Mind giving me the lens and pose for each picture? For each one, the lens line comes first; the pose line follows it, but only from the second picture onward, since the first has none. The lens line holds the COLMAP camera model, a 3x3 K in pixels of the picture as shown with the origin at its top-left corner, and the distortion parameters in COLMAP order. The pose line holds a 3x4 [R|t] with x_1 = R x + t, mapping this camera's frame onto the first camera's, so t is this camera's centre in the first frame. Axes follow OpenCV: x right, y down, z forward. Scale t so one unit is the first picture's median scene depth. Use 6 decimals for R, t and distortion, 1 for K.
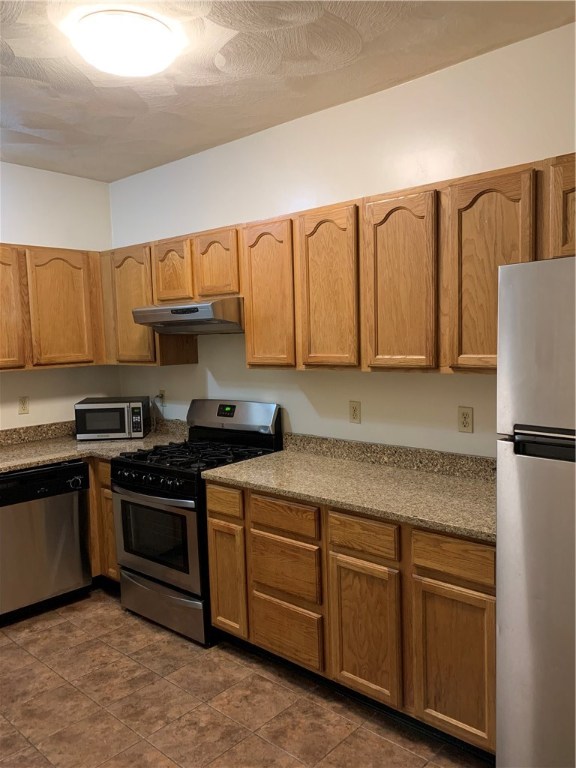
lens RADIAL K [[593.3, 0, 289.2], [0, 593.3, 374.9], [0, 0, 1]] dist [0.053005, -0.056927]
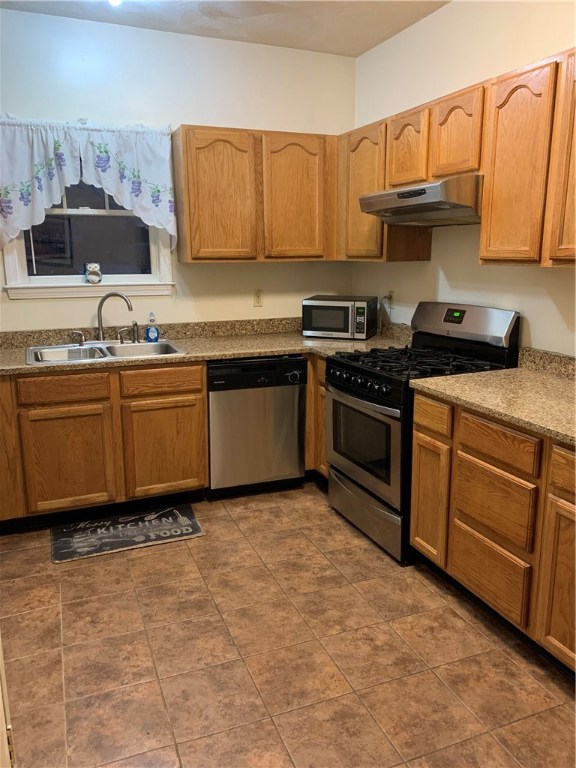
lens RADIAL K [[593.3, 0, 289.2], [0, 593.3, 374.9], [0, 0, 1]] dist [0.053005, -0.056927]
pose [[0.904258, 0.113060, -0.411747, 0.050257], [-0.052352, 0.986388, 0.155876, 0.025179], [0.423766, -0.119396, 0.897868, 0.117940]]
